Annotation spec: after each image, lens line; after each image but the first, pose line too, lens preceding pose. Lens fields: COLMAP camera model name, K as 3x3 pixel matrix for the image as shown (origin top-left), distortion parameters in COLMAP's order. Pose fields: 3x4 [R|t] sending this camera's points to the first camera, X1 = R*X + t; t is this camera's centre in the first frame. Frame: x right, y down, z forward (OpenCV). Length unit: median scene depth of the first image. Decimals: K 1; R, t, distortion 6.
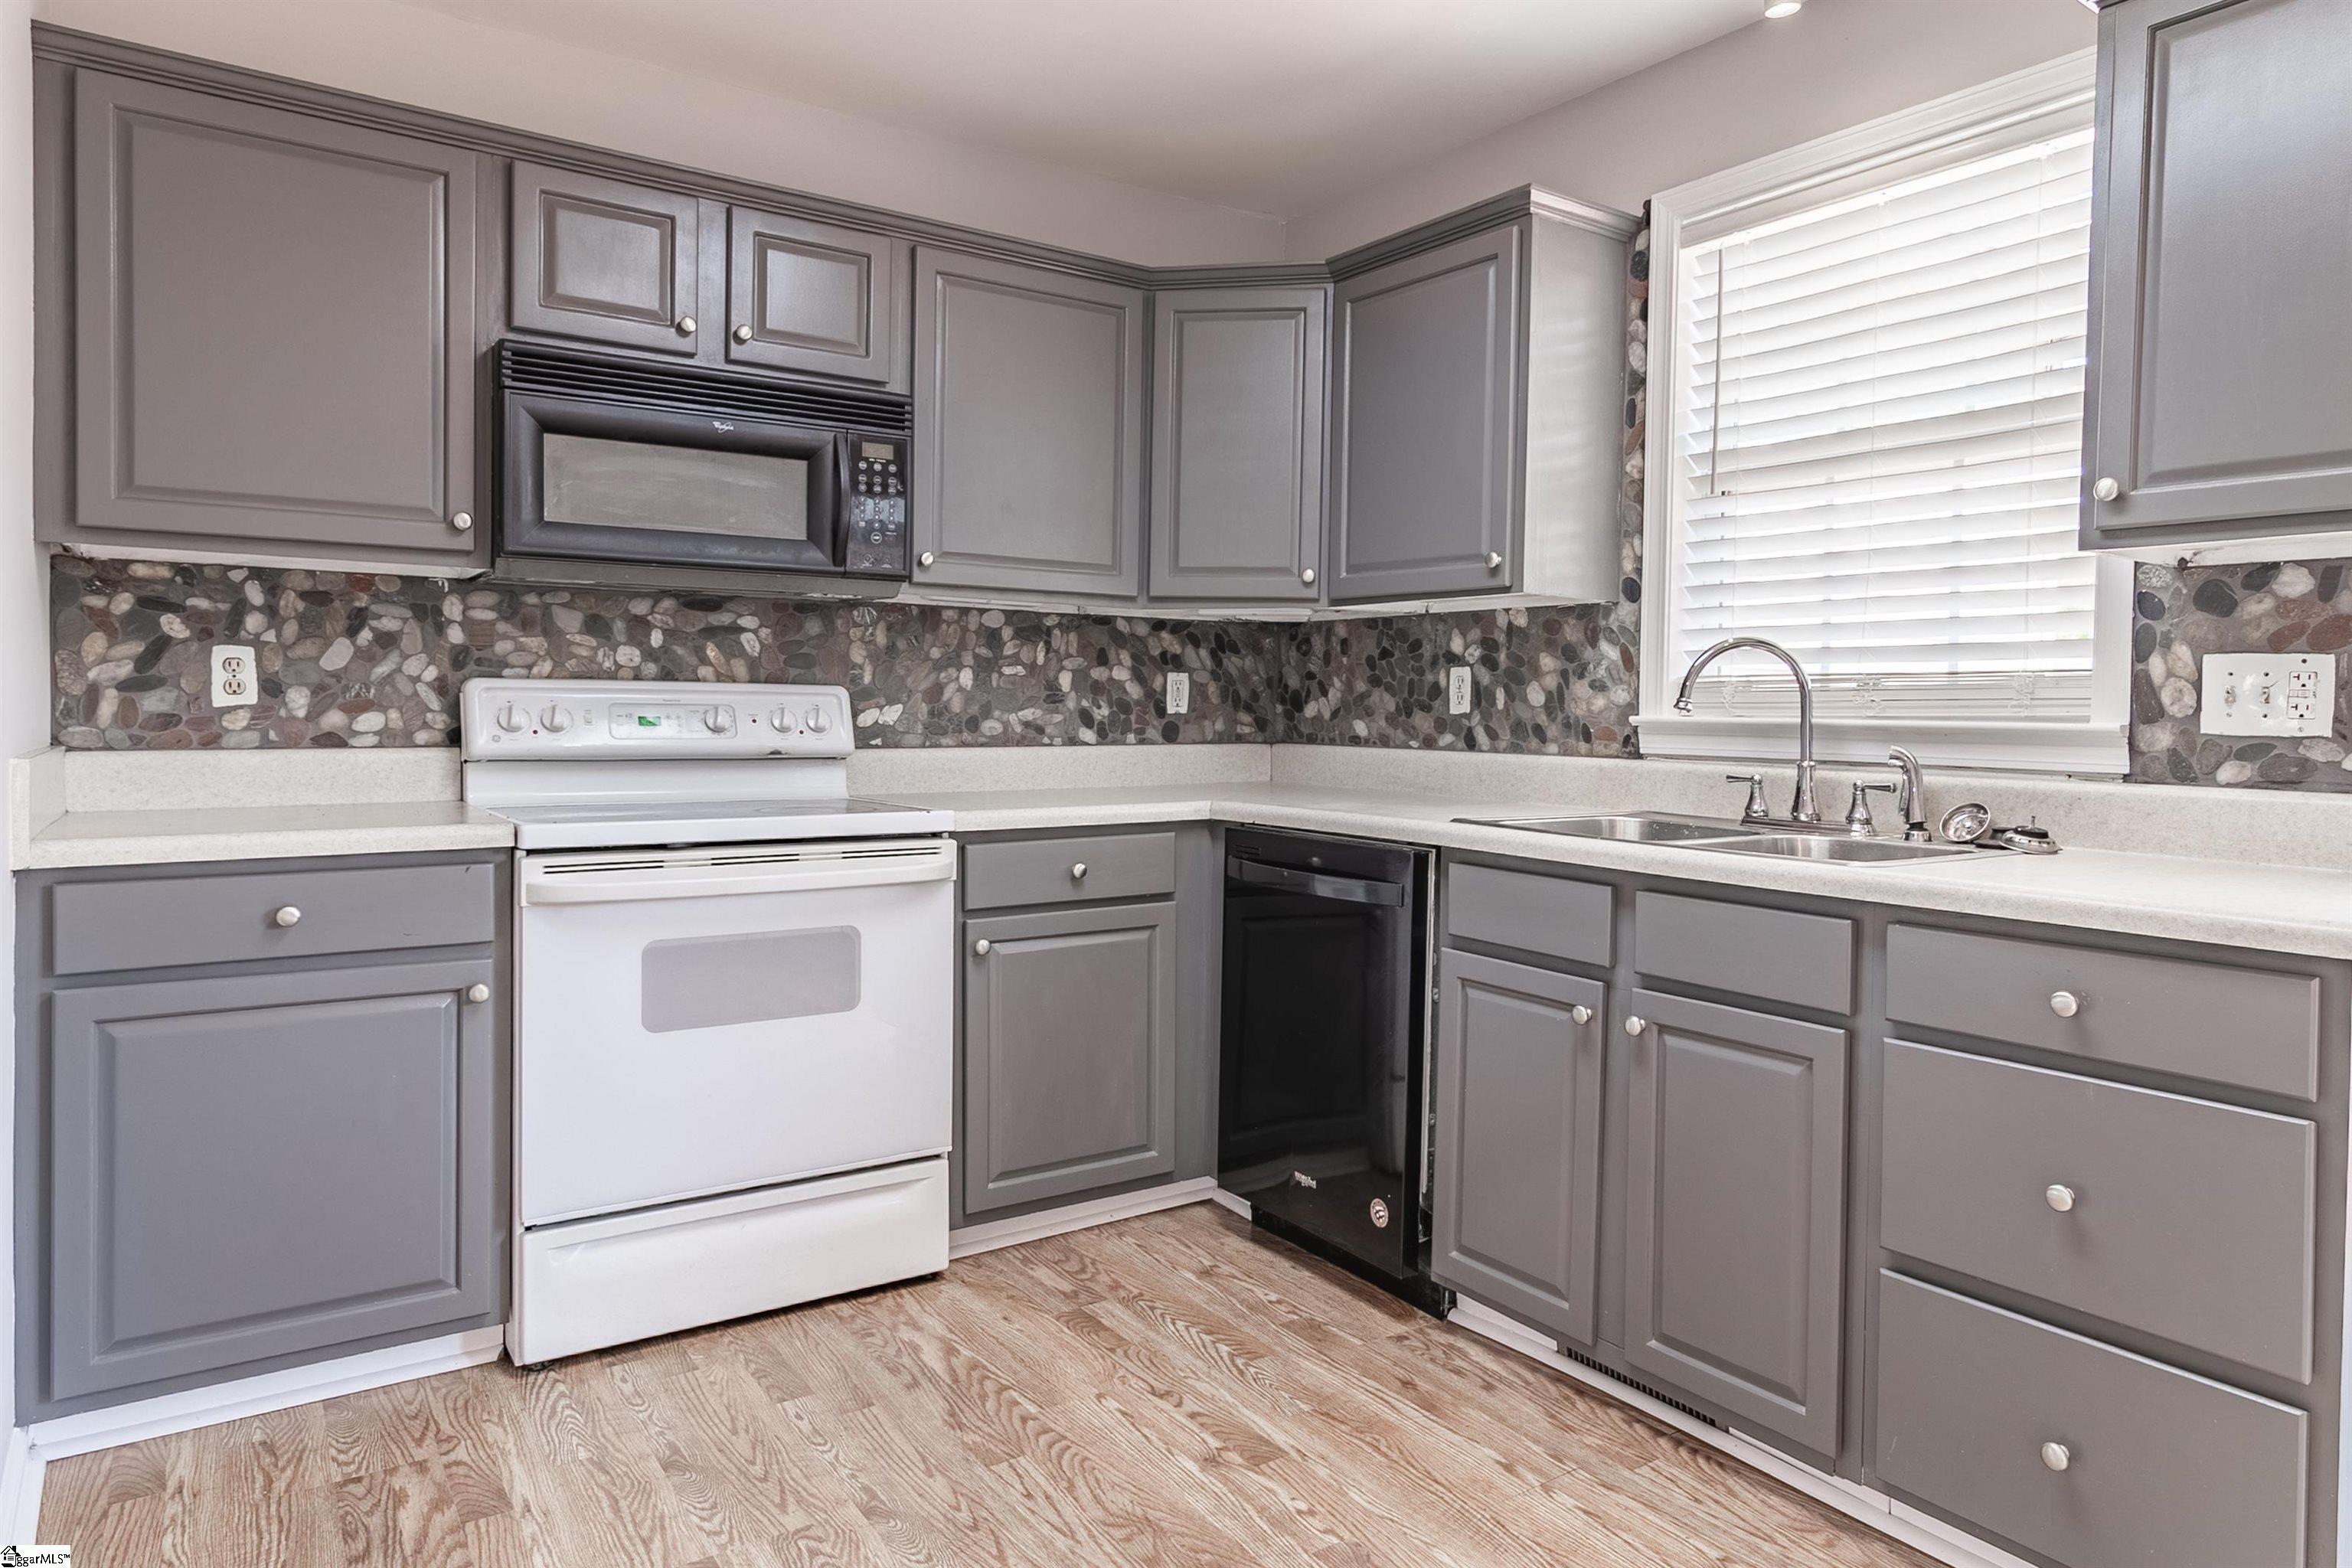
lens RADIAL K [[1455.8, 0, 1245.8], [0, 1455.8, 737.4], [0, 0, 1]] dist [-0.002110, 0.005294]
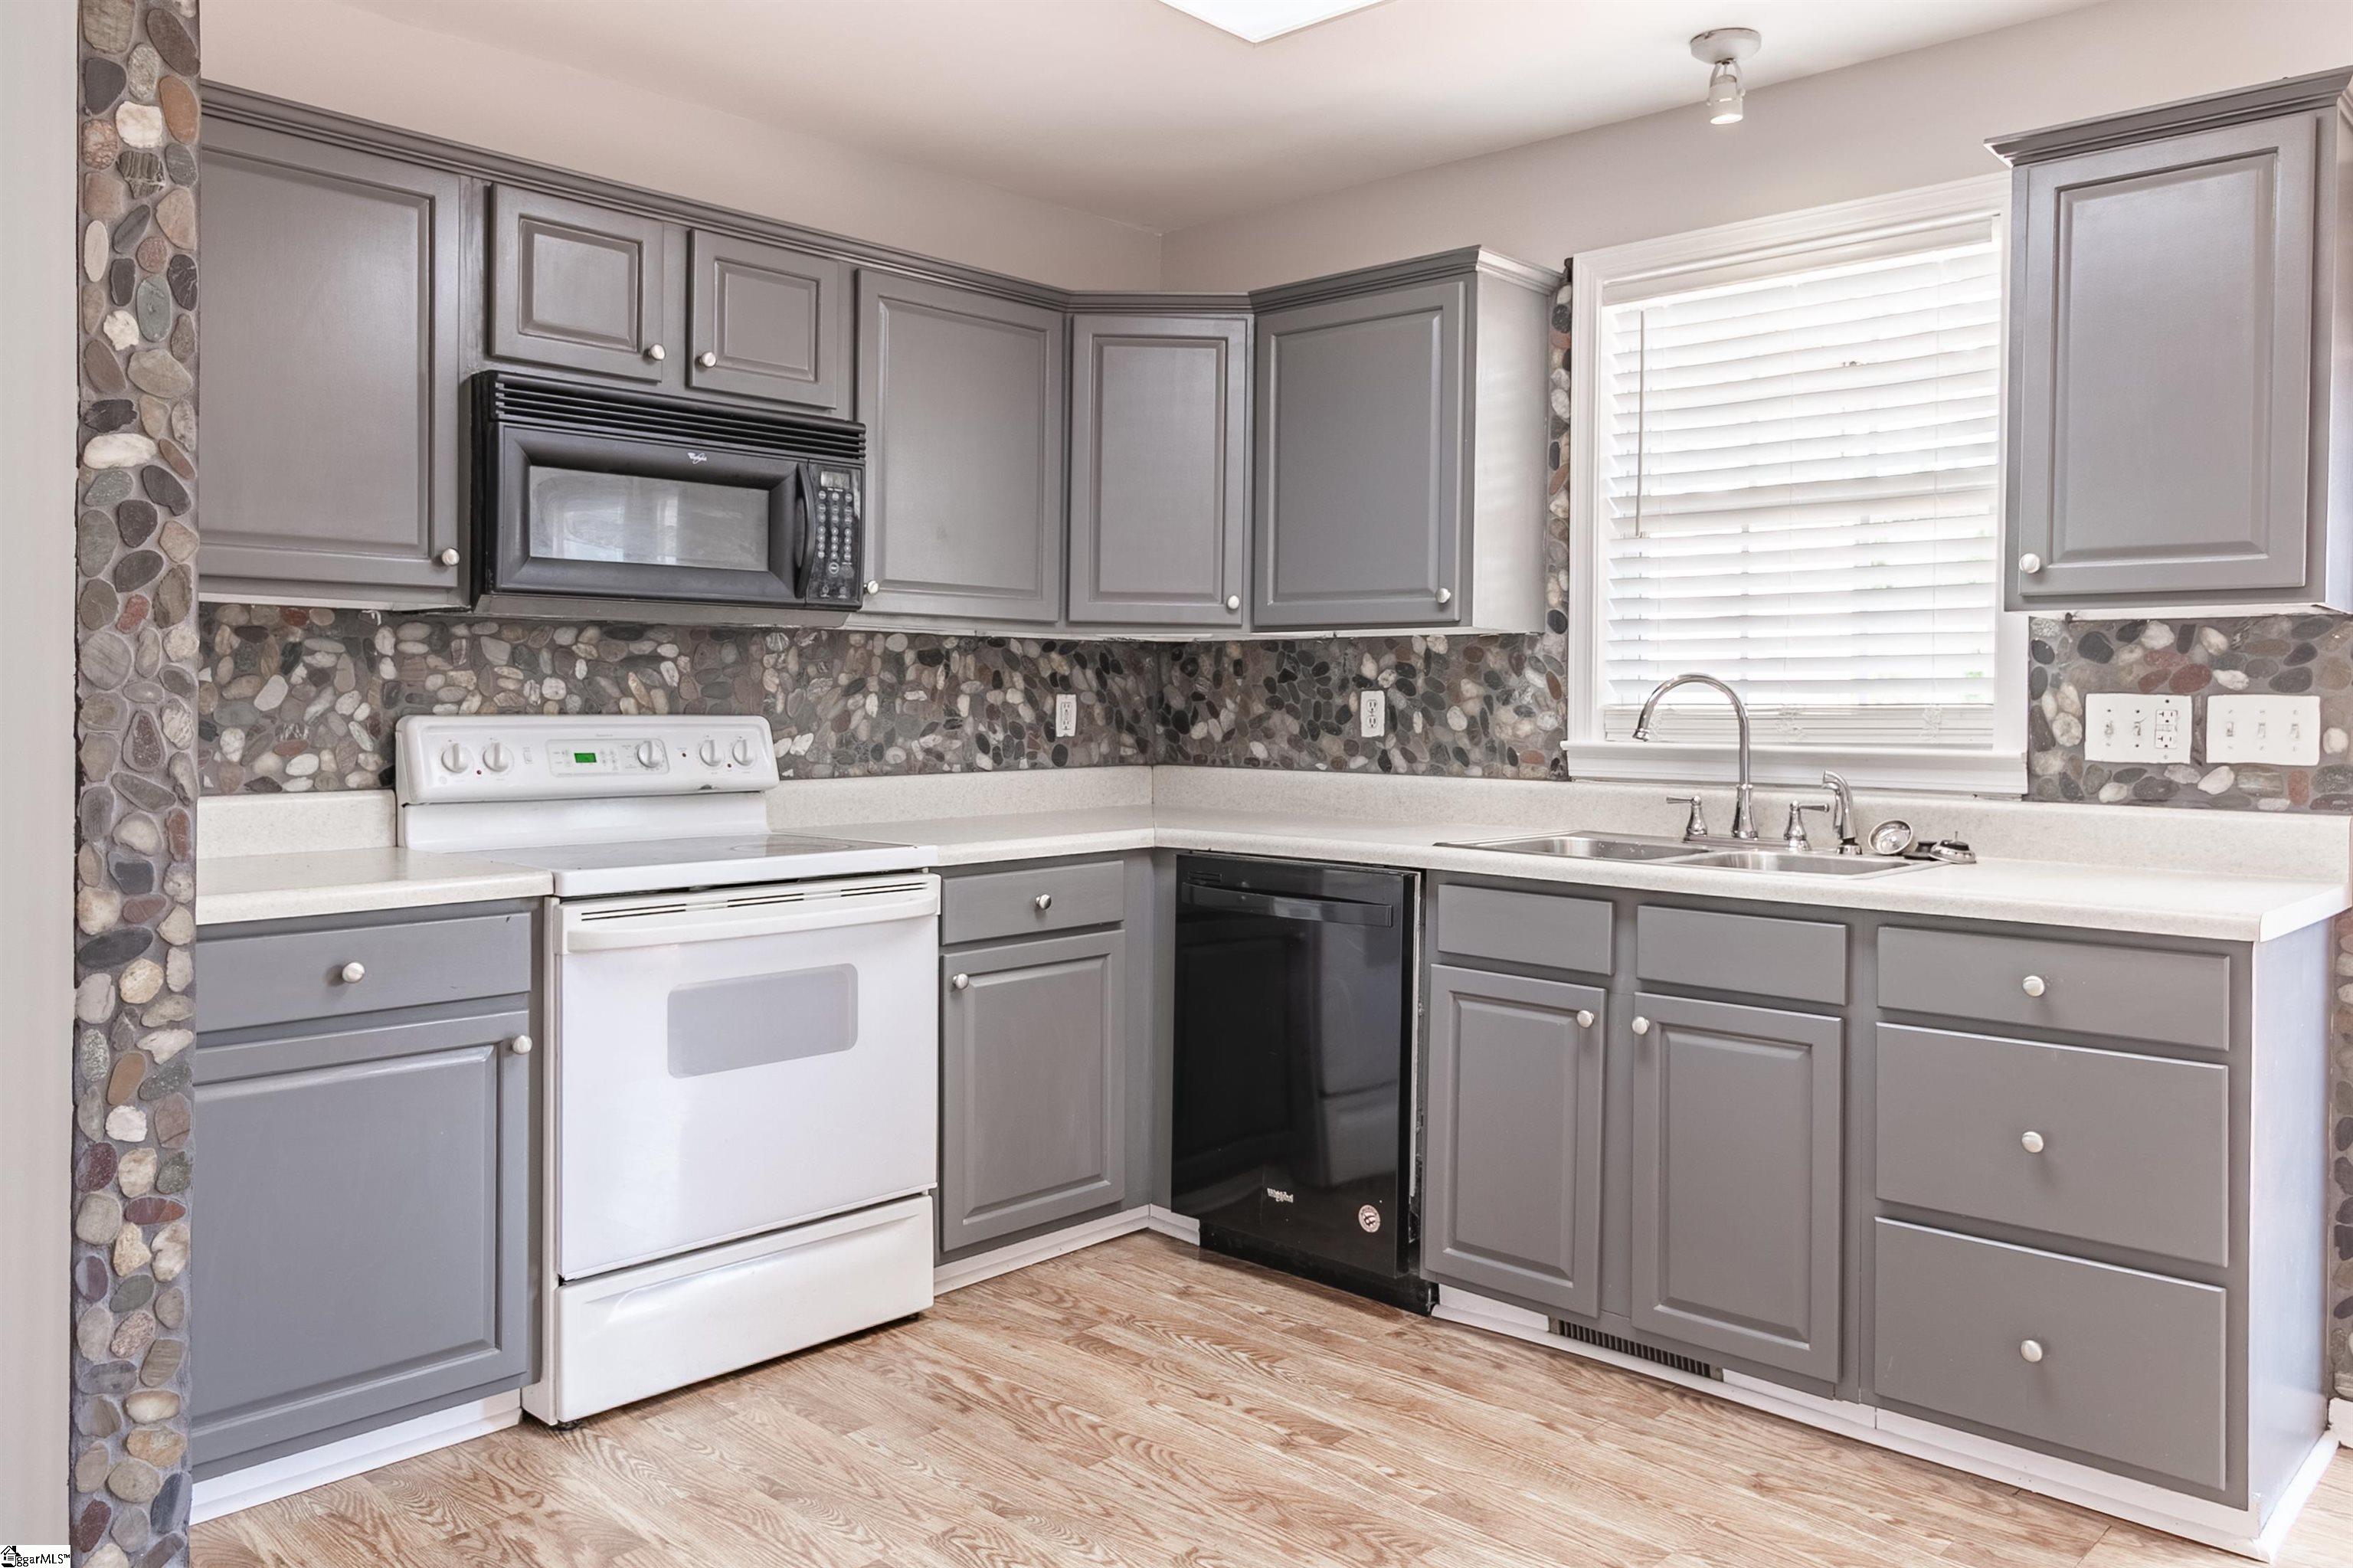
lens RADIAL K [[1701.4, 0, 1179.5], [0, 1701.4, 711.0], [0, 0, 1]] dist [-0.001056, 0.005505]
pose [[0.982916, -0.008605, 0.183856, -0.237853], [0.011155, 0.999855, -0.012838, -0.023693], [-0.183719, 0.014669, 0.982869, -0.170493]]
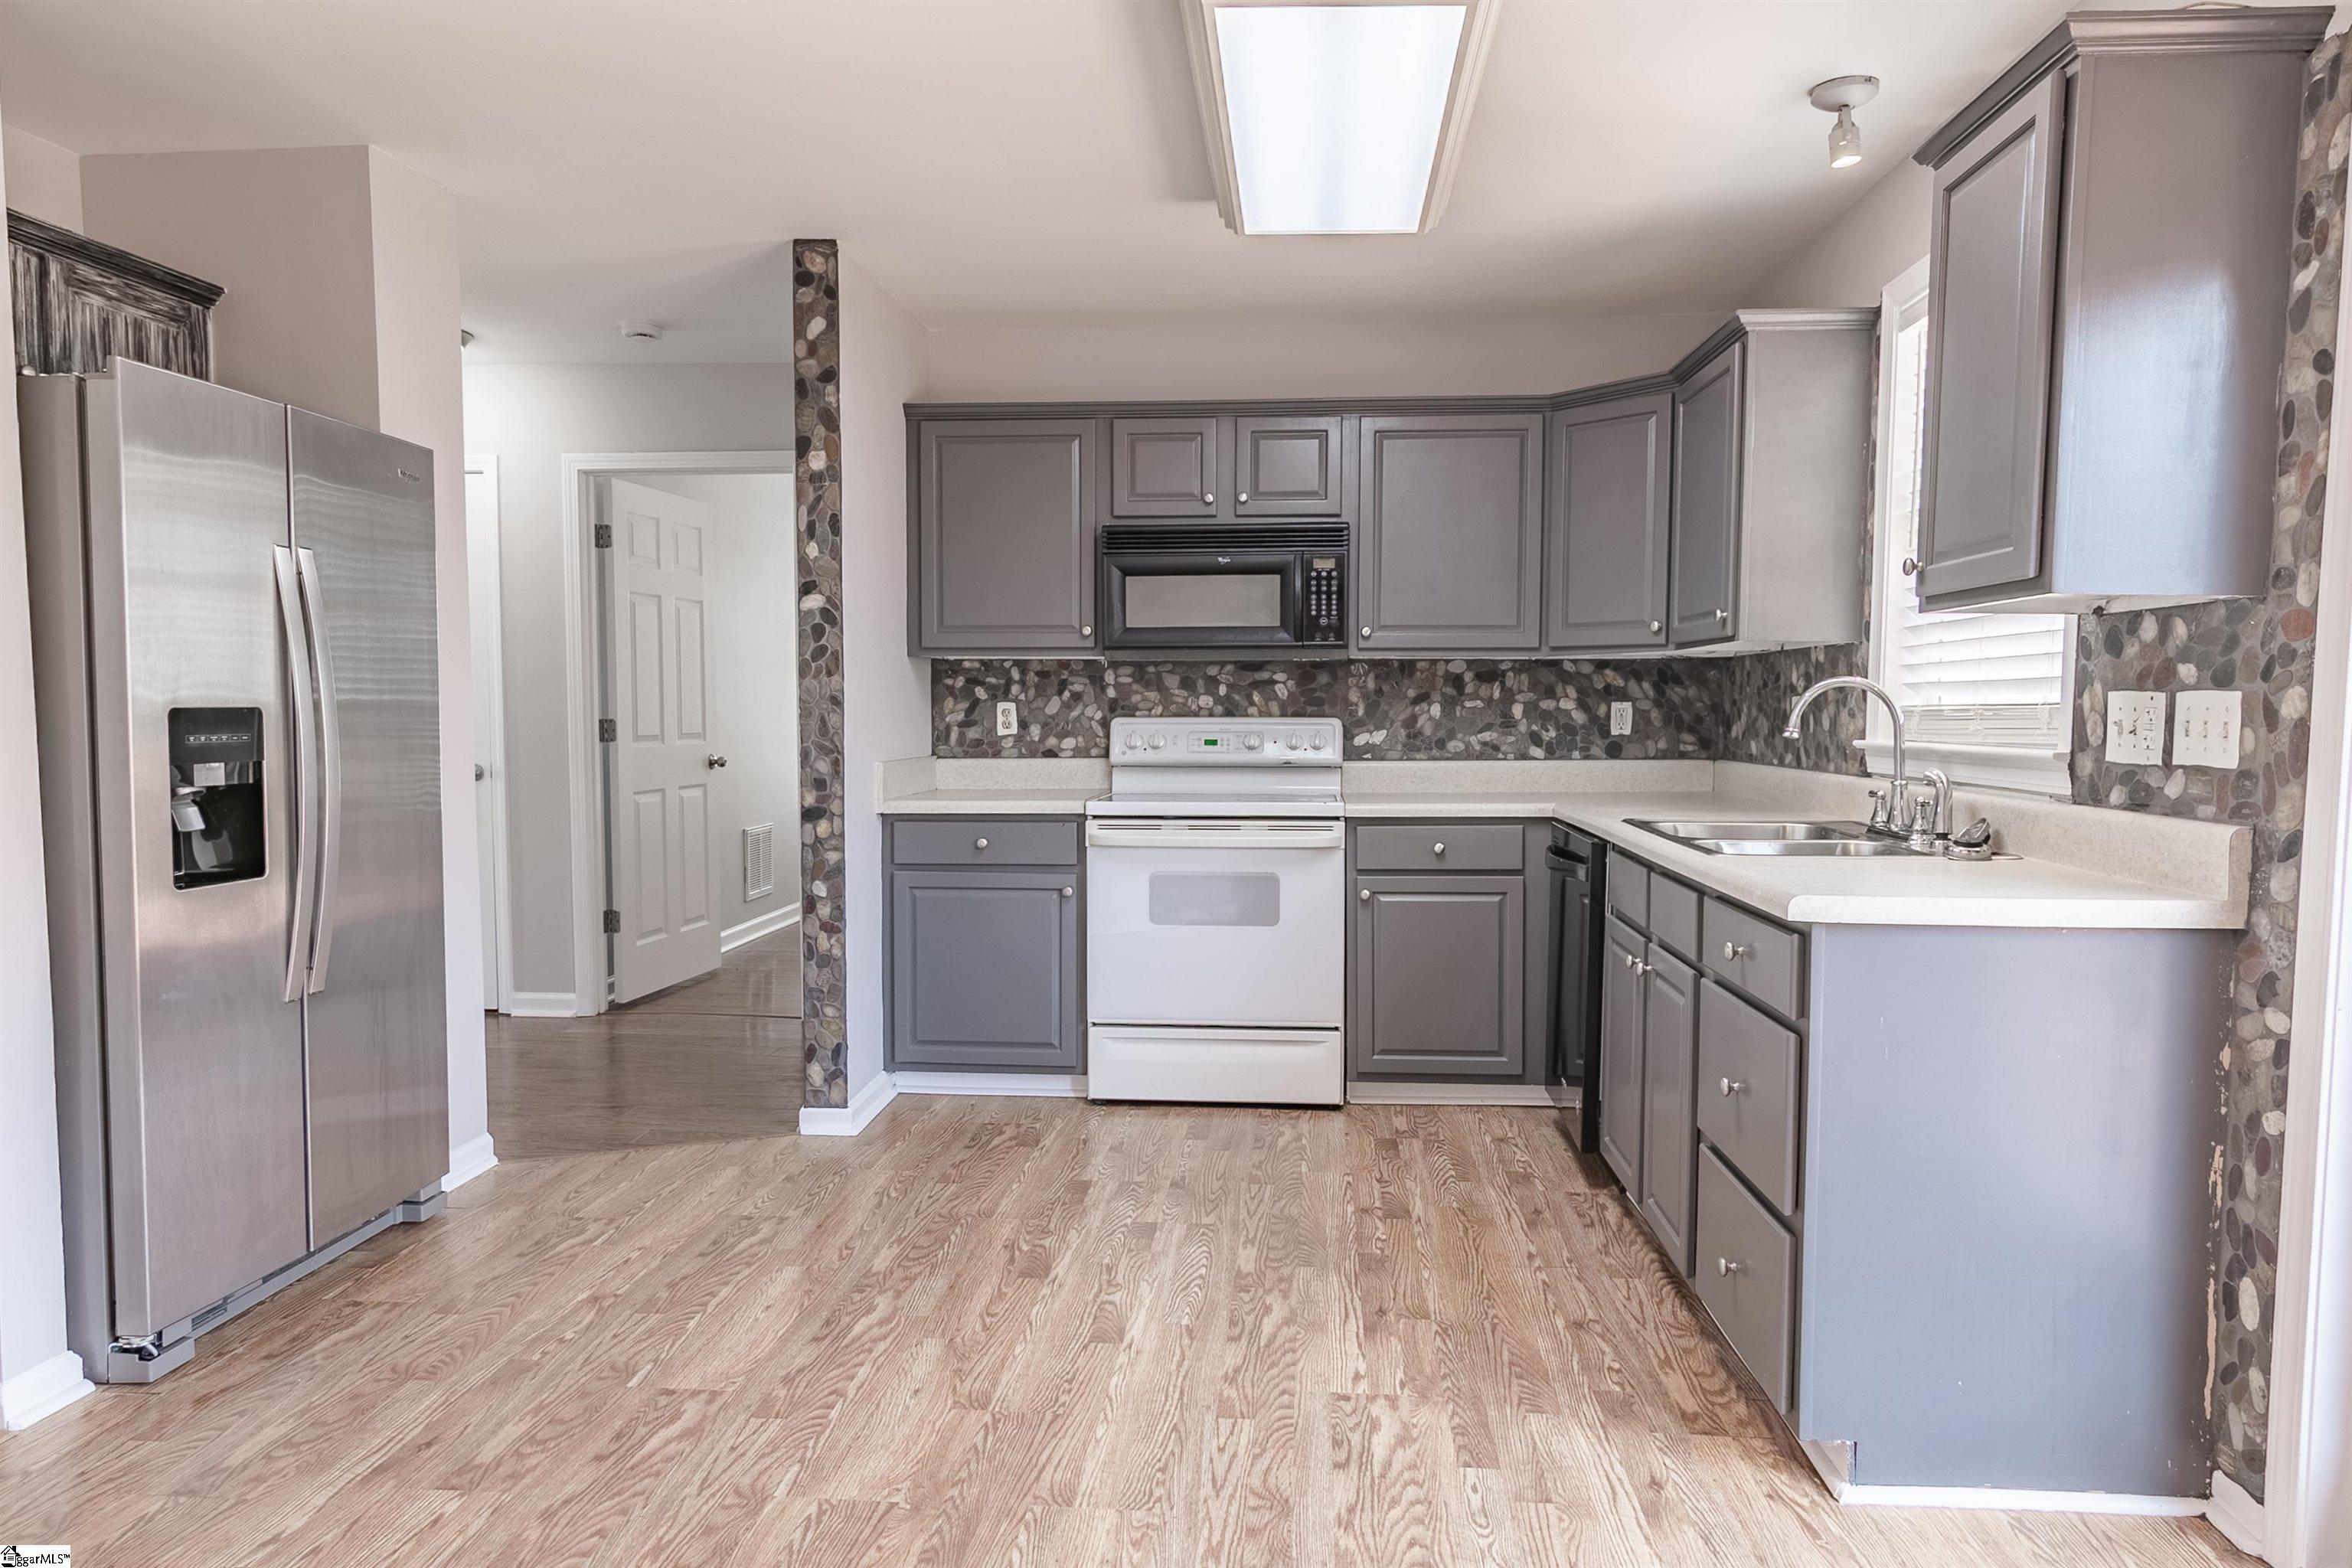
lens RADIAL K [[1415.2, 0, 1176.0], [0, 1415.2, 784.0], [0, 0, 1]] dist [0.002690, 0.000366]
pose [[0.765239, 0.020851, -0.643408, 0.579170], [-0.003503, 0.999595, 0.028228, -0.009578], [0.643736, -0.019347, 0.765003, -0.223361]]
